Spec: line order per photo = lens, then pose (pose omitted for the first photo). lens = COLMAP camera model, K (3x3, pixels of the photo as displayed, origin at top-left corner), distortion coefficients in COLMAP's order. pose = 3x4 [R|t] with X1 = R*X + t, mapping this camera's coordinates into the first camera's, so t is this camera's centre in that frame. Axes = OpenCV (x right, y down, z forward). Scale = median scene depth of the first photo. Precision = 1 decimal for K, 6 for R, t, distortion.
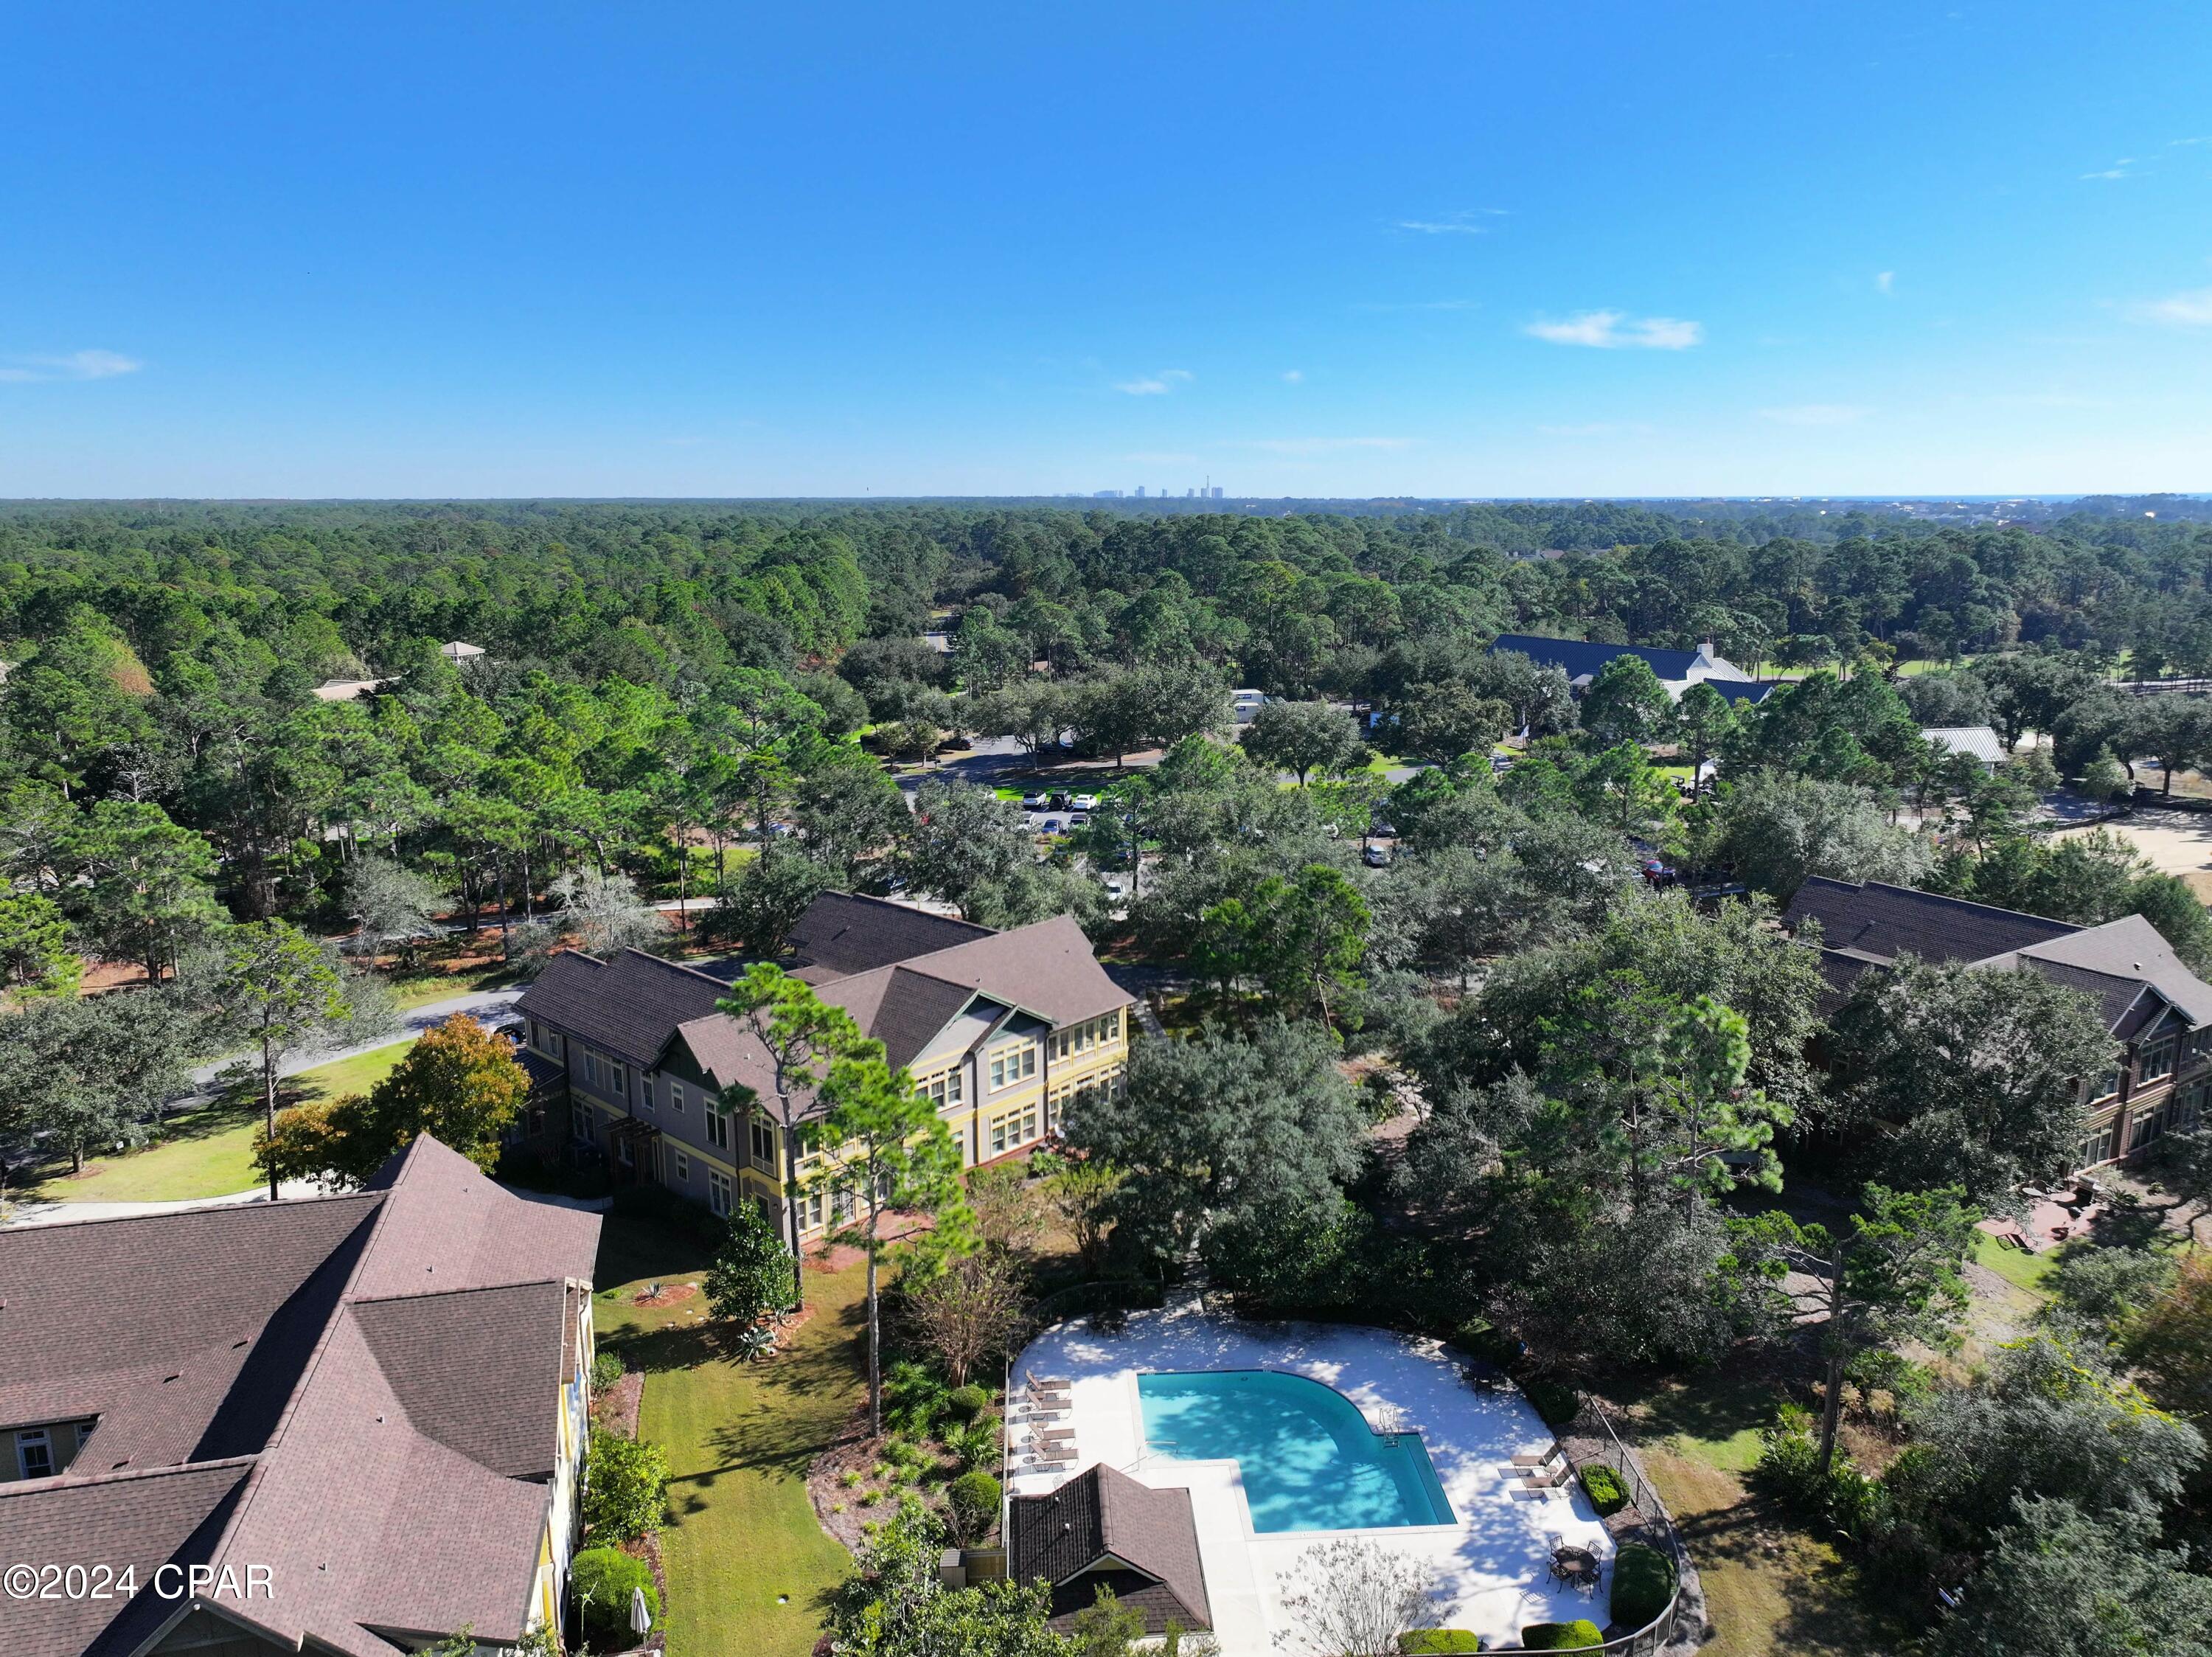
lens RADIAL K [[1551.1, 0, 1111.3], [0, 1551.1, 811.6], [0, 0, 1]] dist [0.003113, 0.010504]
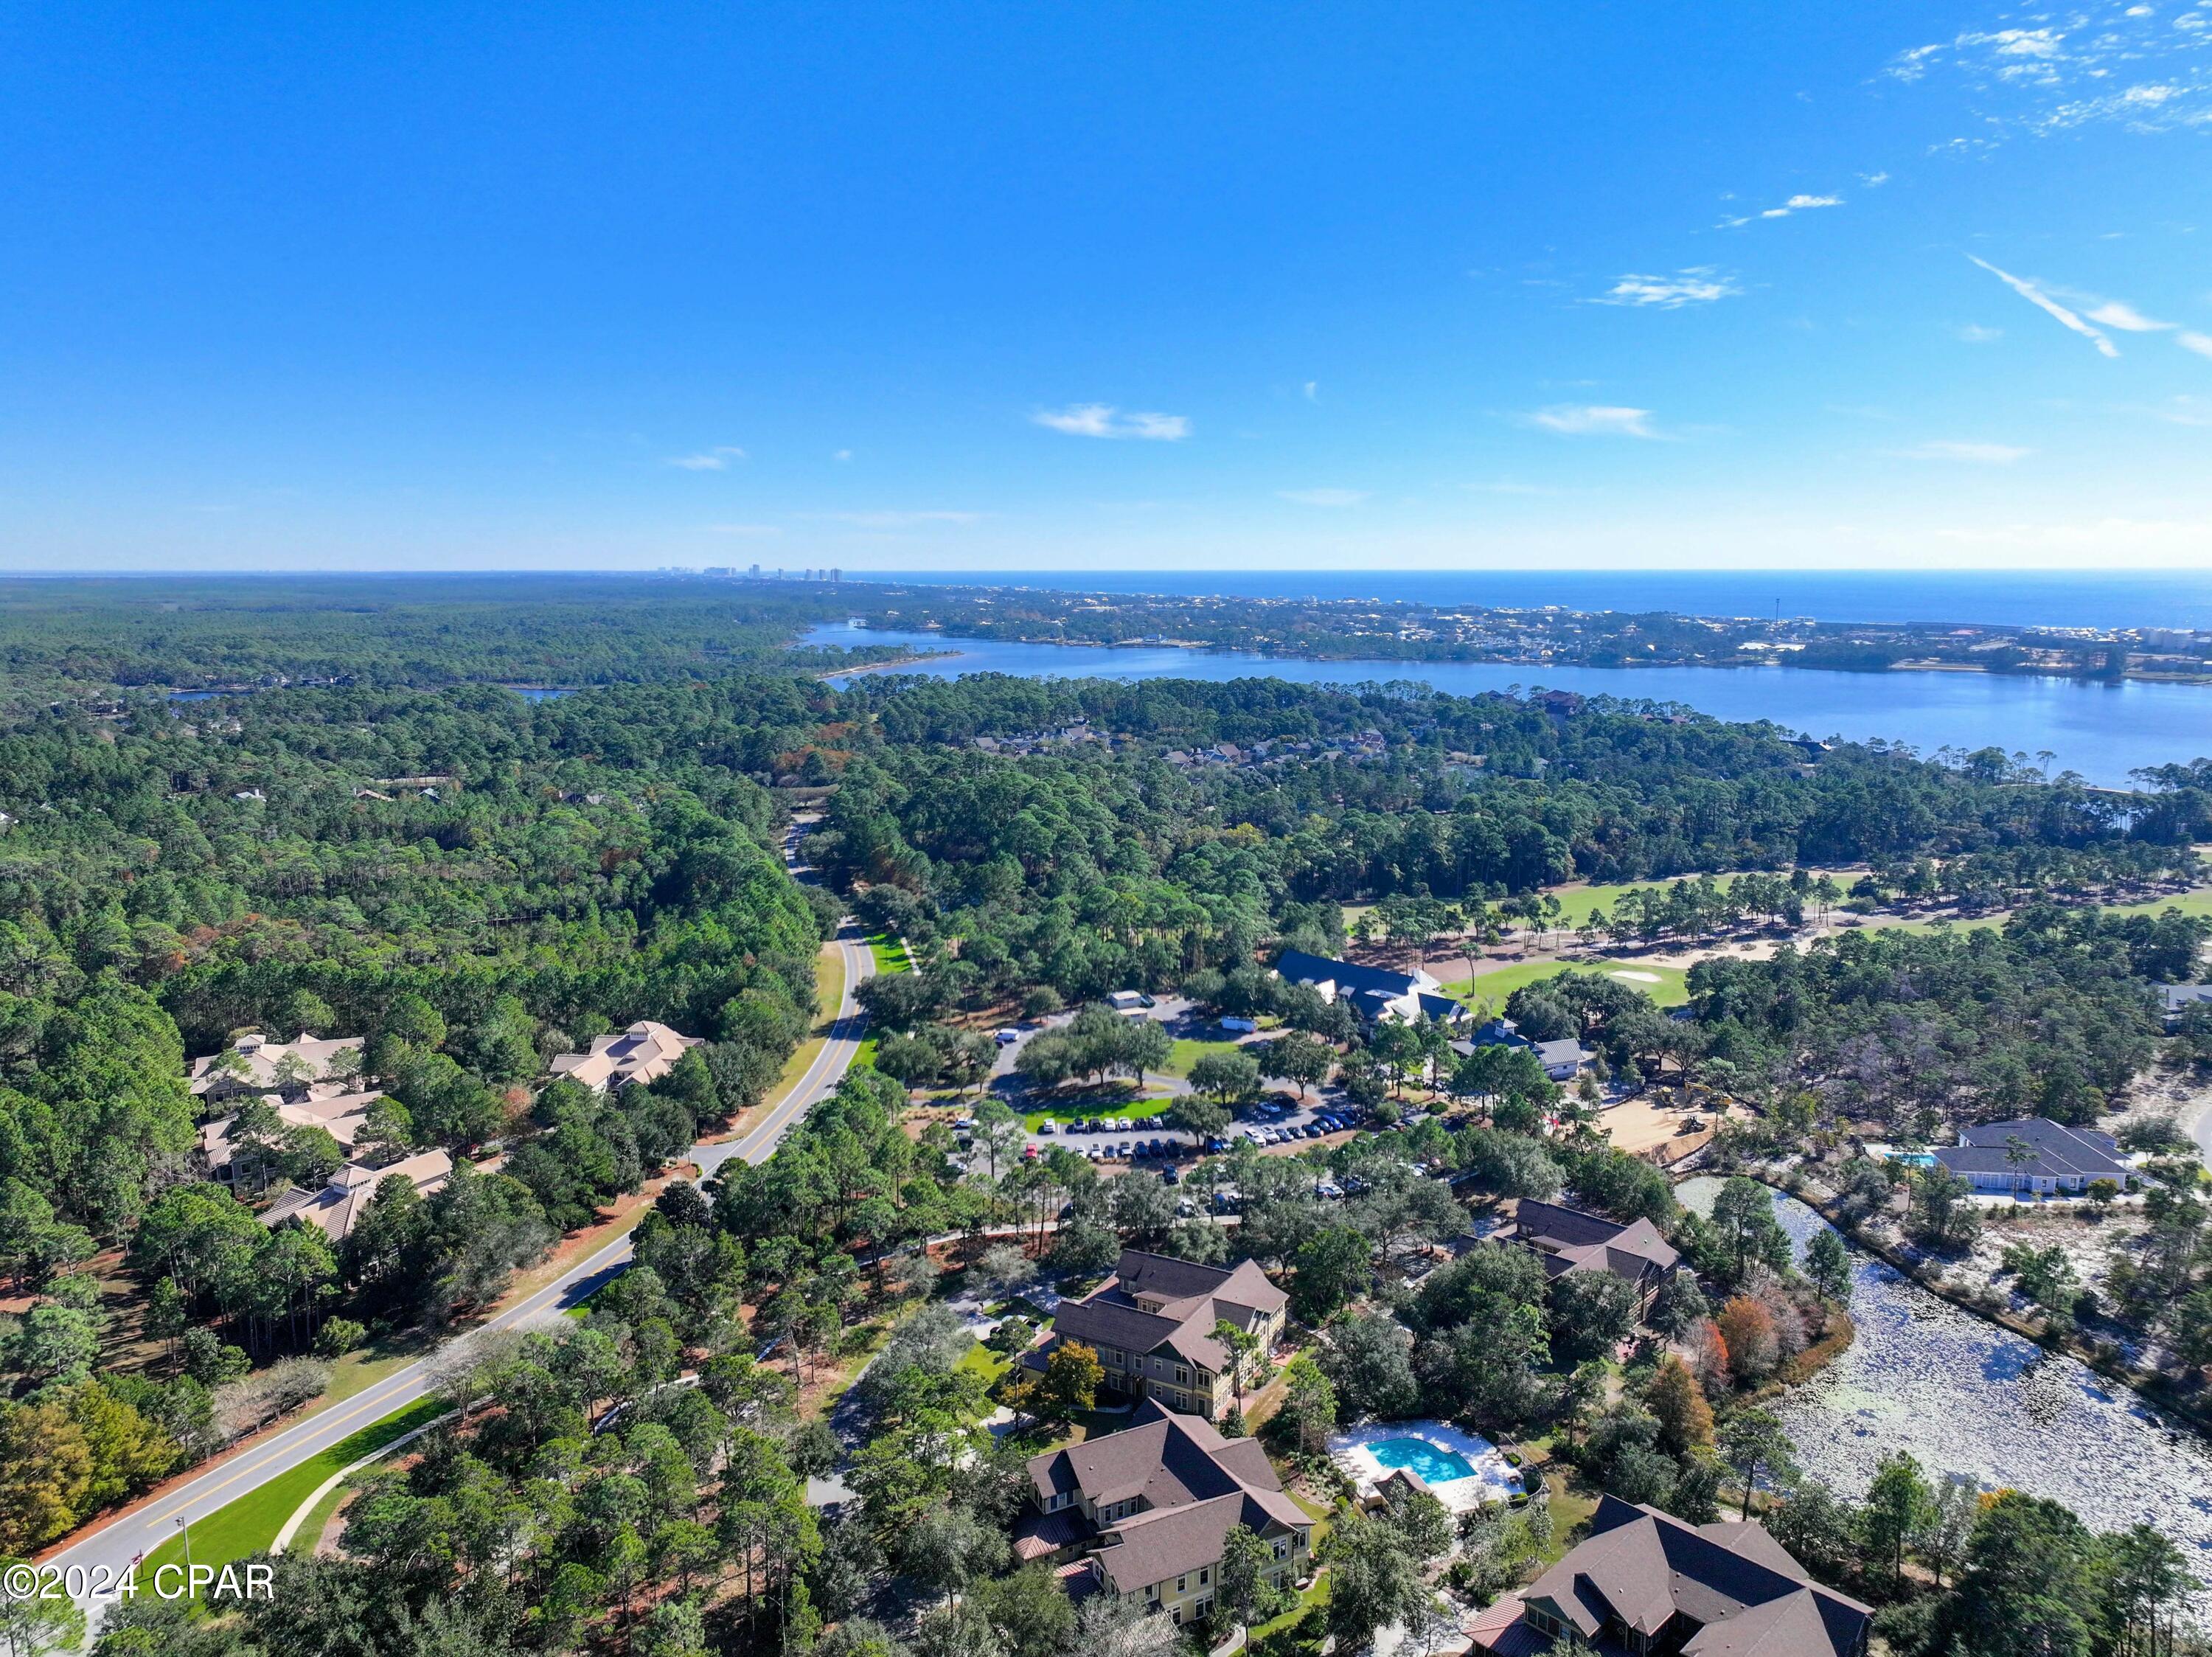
lens RADIAL K [[1551.1, 0, 1111.3], [0, 1551.1, 811.6], [0, 0, 1]] dist [0.003113, 0.010504]
pose [[0.969529, -0.038096, 0.241998, -1.212055], [0.048400, 0.998151, -0.036777, -0.835990], [-0.240149, 0.047369, 0.969580, -2.005433]]
